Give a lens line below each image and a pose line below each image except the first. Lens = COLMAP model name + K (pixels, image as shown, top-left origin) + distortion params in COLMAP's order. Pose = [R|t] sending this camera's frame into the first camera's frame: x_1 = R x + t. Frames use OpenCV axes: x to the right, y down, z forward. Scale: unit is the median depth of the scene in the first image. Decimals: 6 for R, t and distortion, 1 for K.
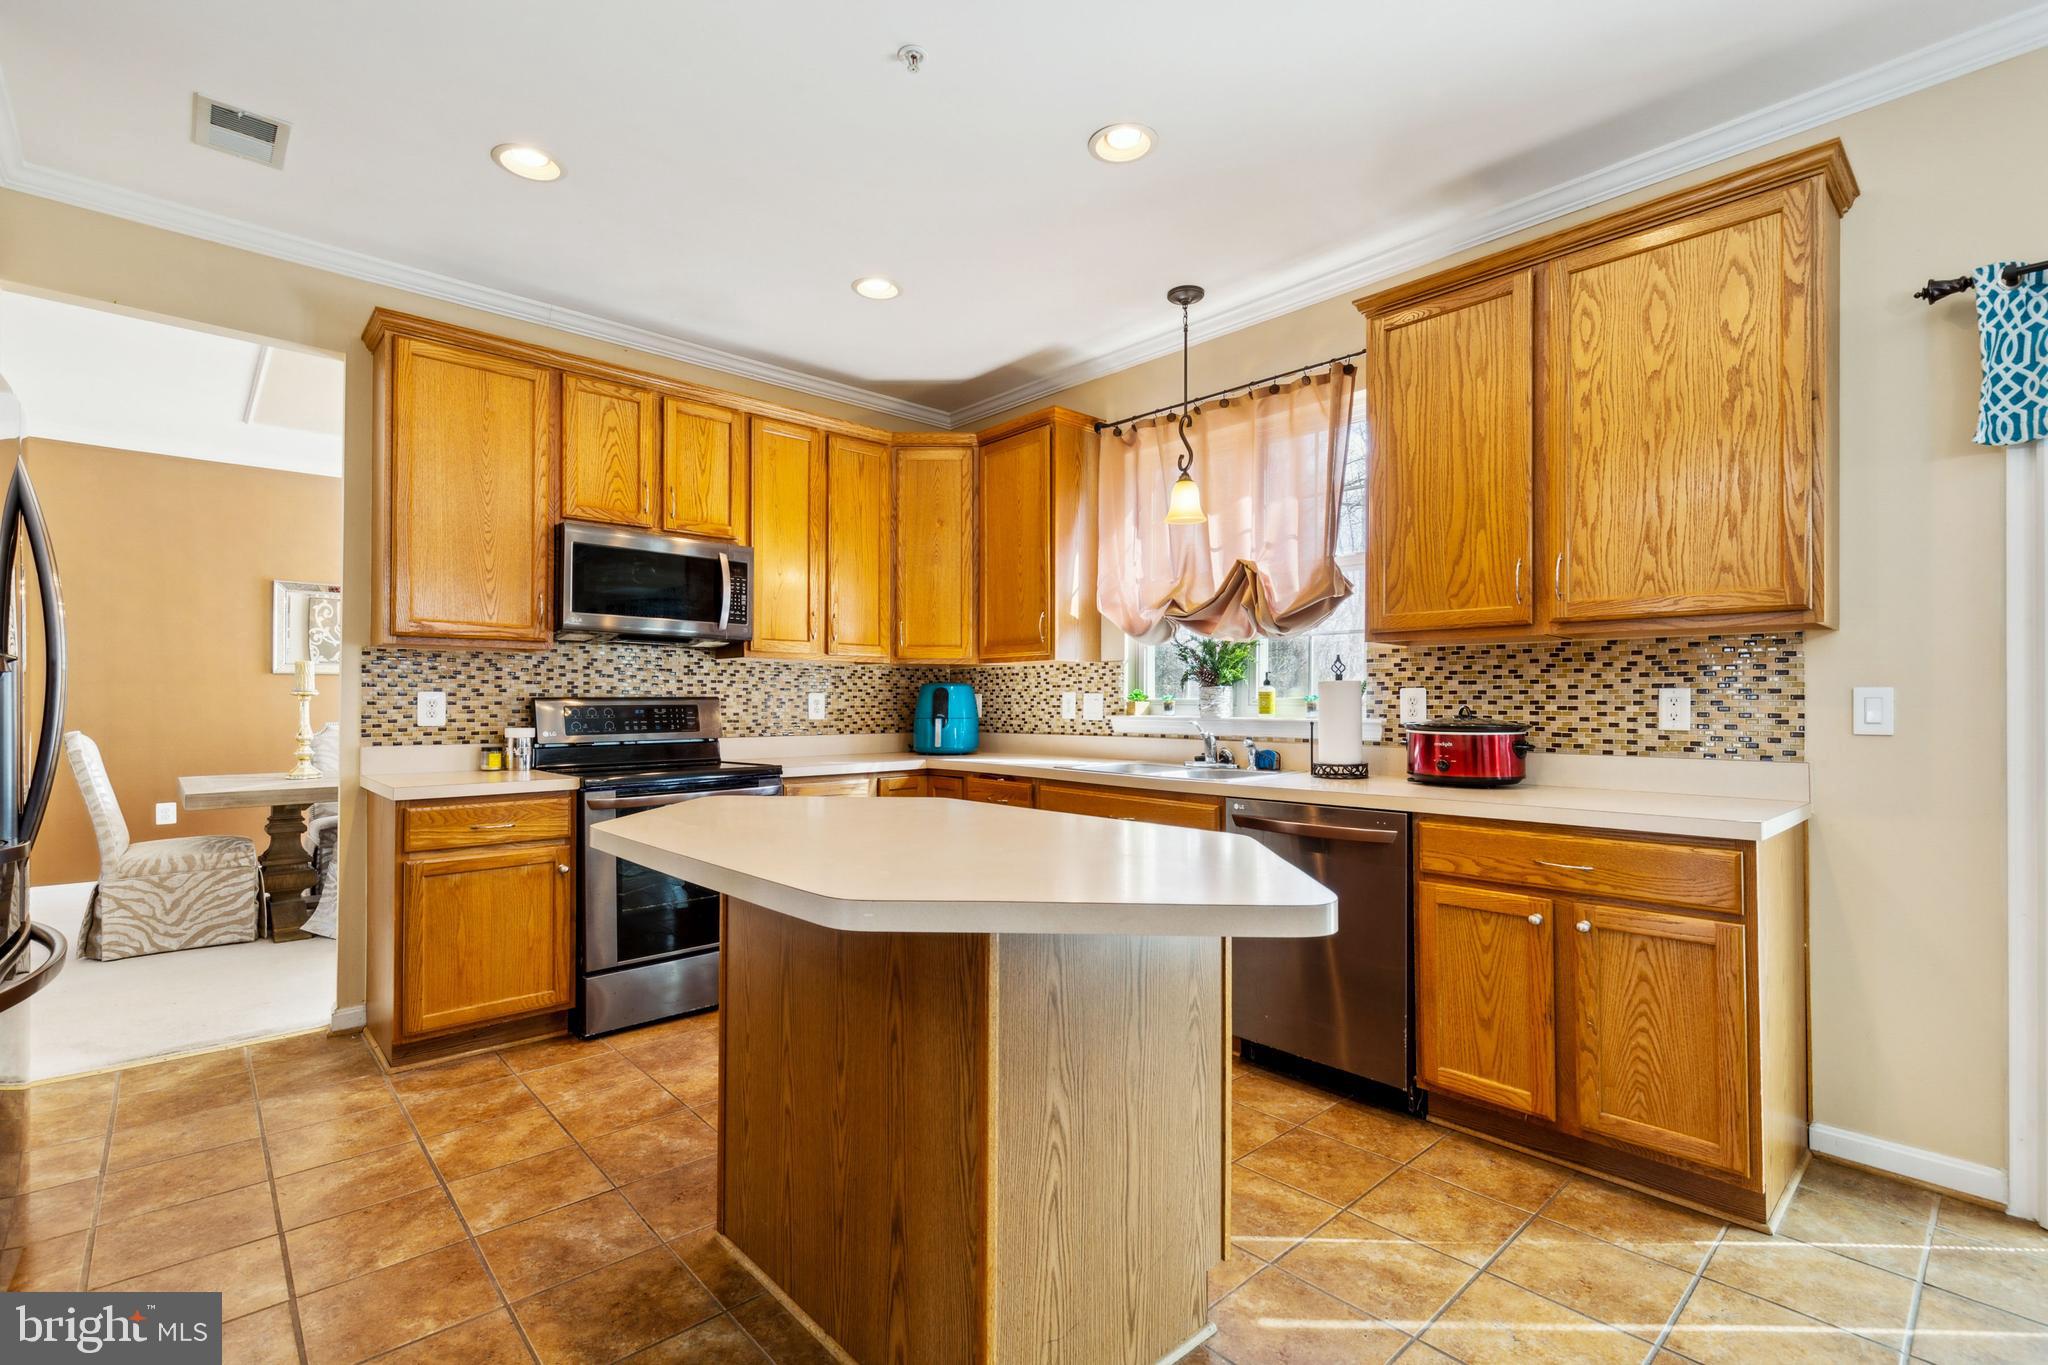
lens RADIAL K [[930.9, 0, 1020.4], [0, 930.9, 690.9], [0, 0, 1]] dist [0.001320, -0.000550]
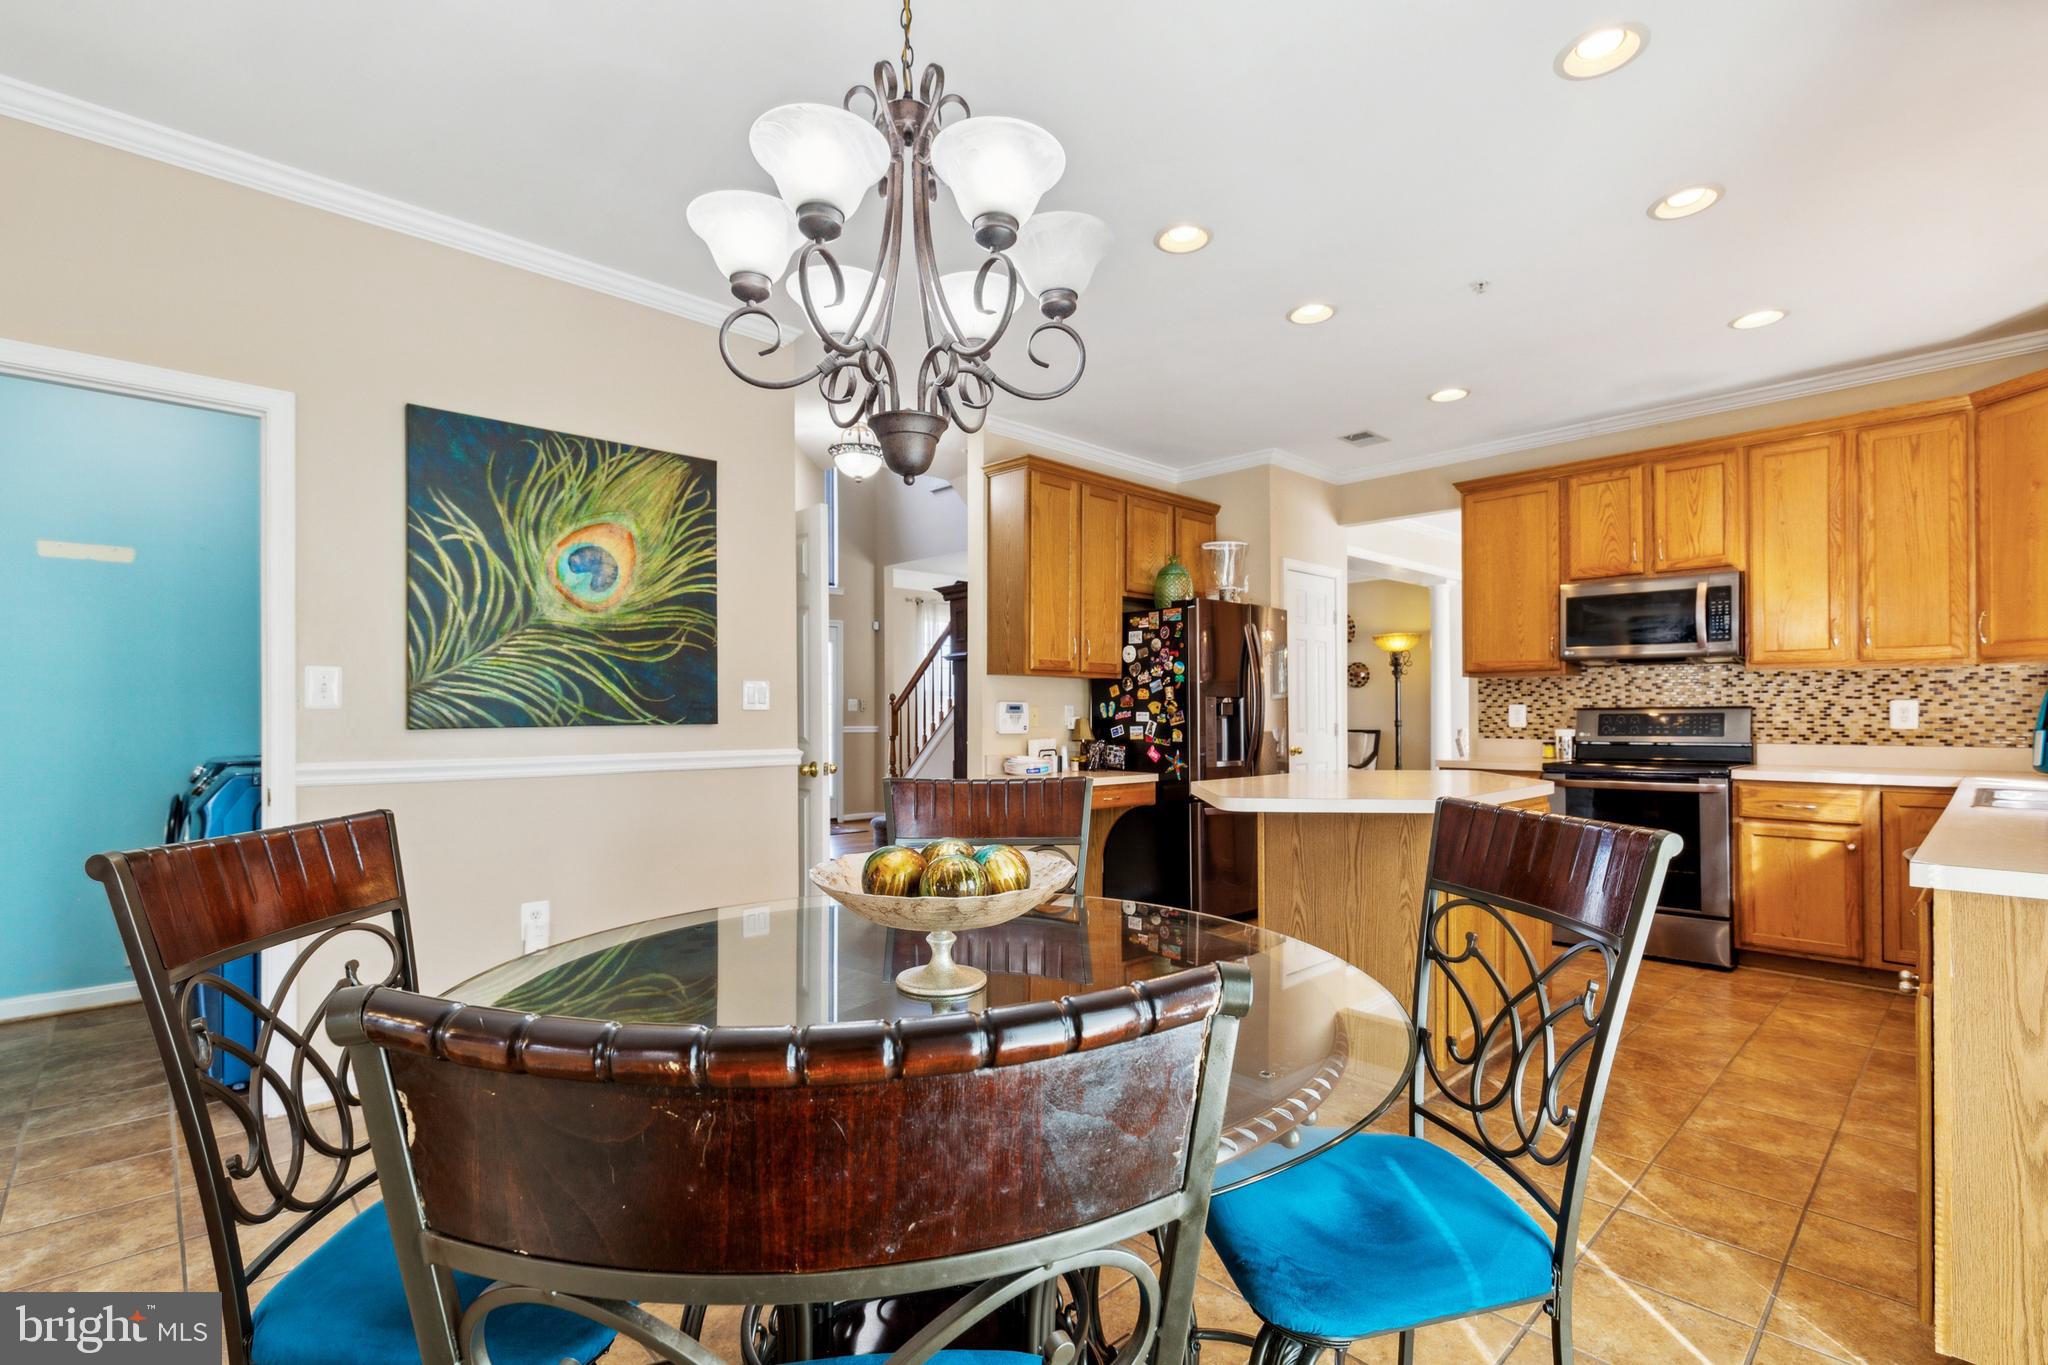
lens RADIAL K [[930.9, 0, 1020.4], [0, 930.9, 690.9], [0, 0, 1]] dist [0.001320, -0.000550]
pose [[0.019096, -0.023333, -0.999545, 0.836468], [0.016069, 0.999606, -0.023027, 0.000130], [0.999689, -0.015622, 0.019463, 0.129866]]
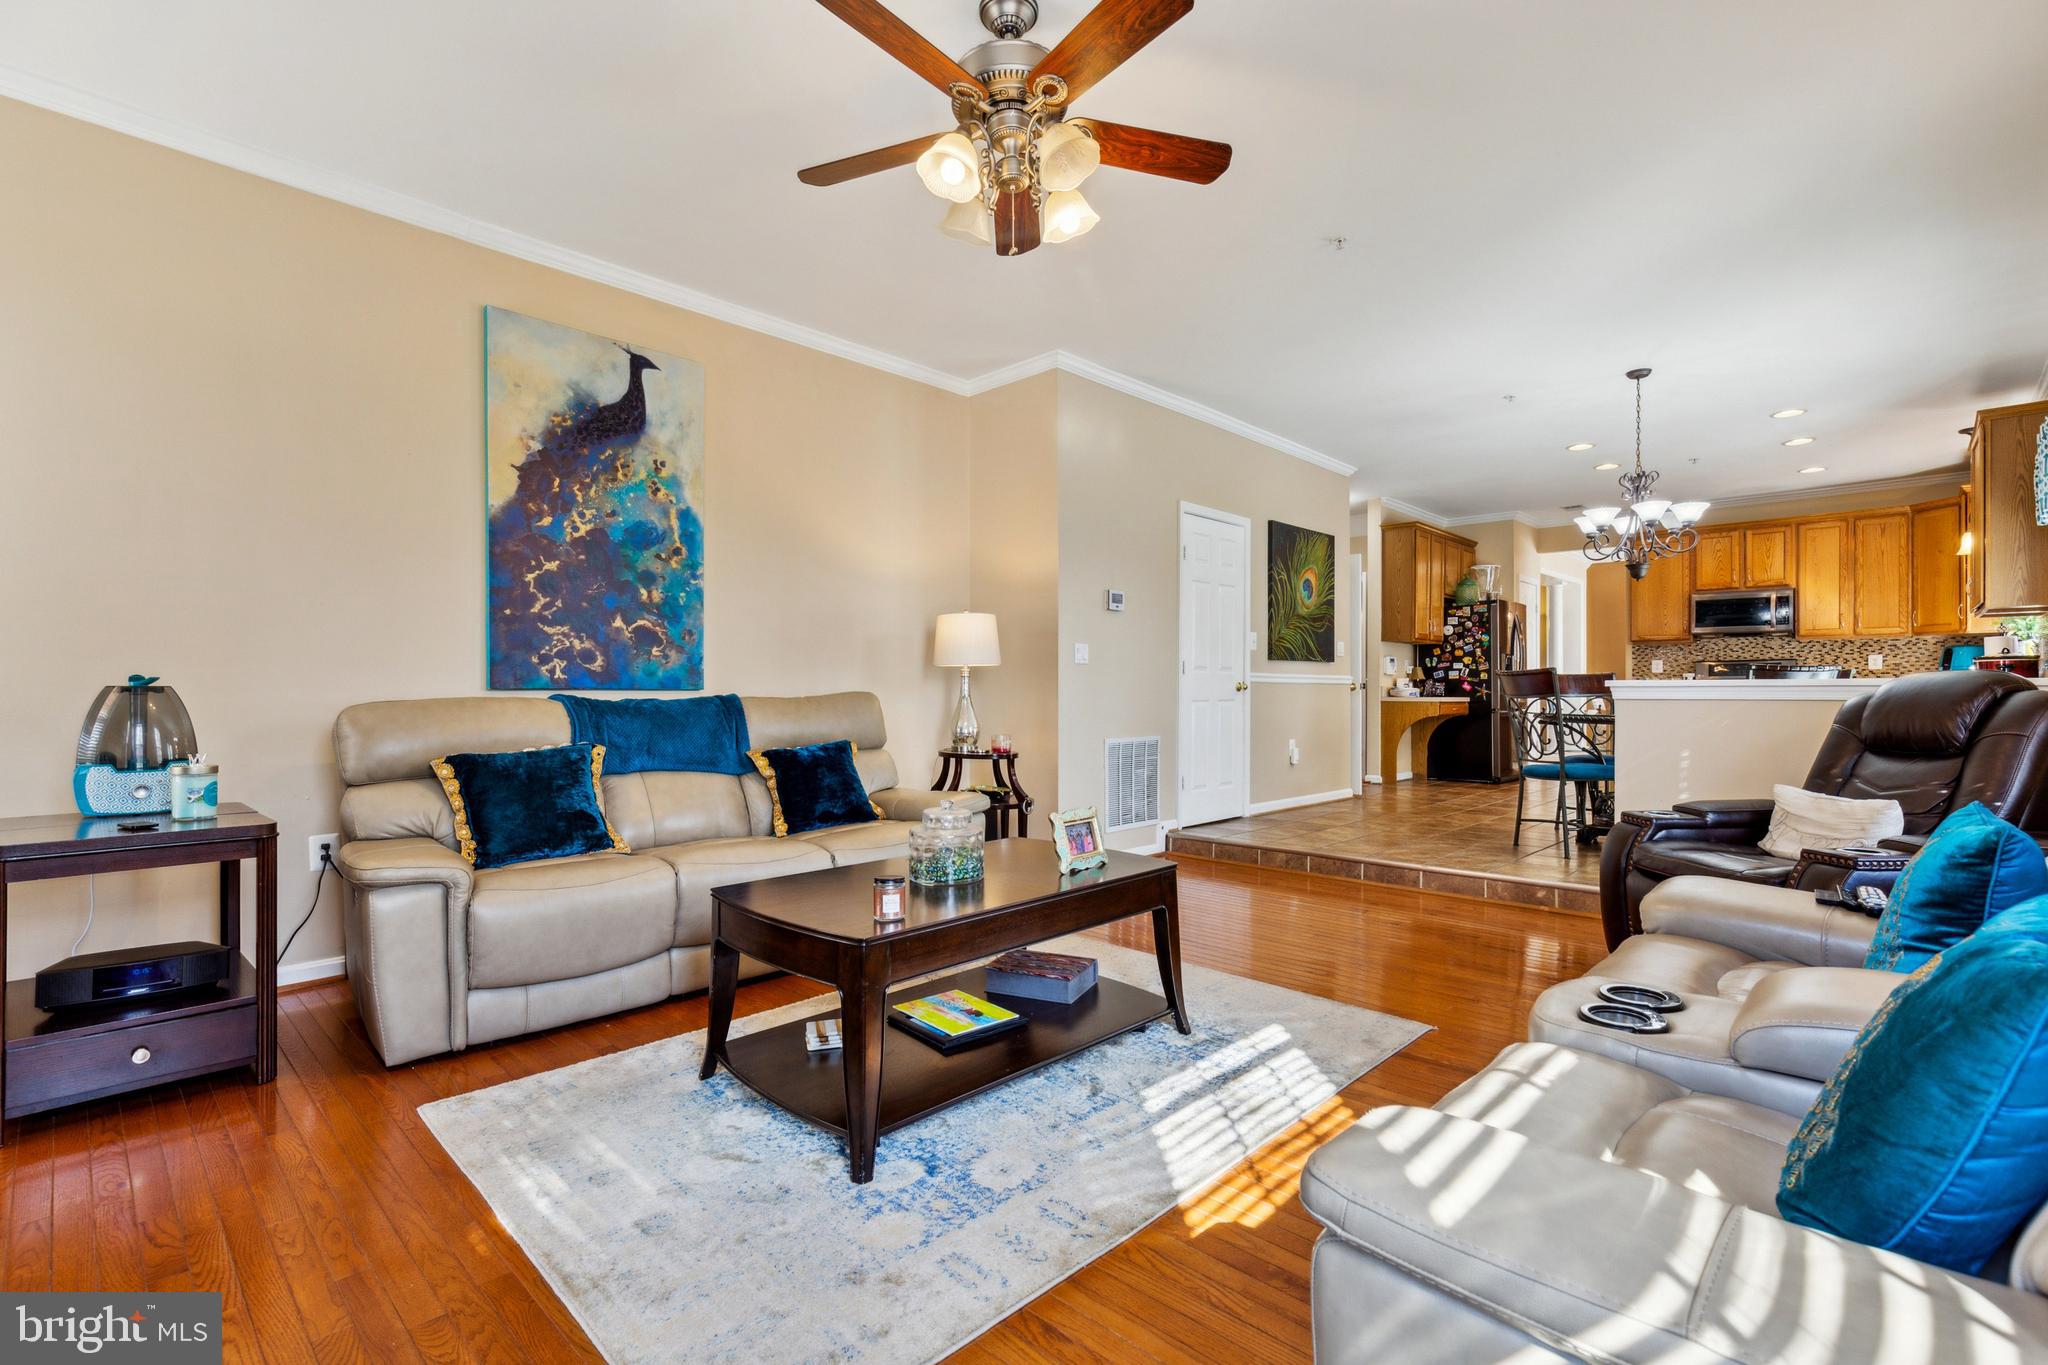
lens RADIAL K [[925.0, 0, 1022.1], [0, 925.0, 676.0], [0, 0, 1]] dist [0.001206, 0.000345]
pose [[0.064500, -0.016553, -0.997780, 1.804269], [0.014672, 0.999770, -0.015638, 0.057769], [0.997810, -0.013631, 0.064728, -0.955934]]
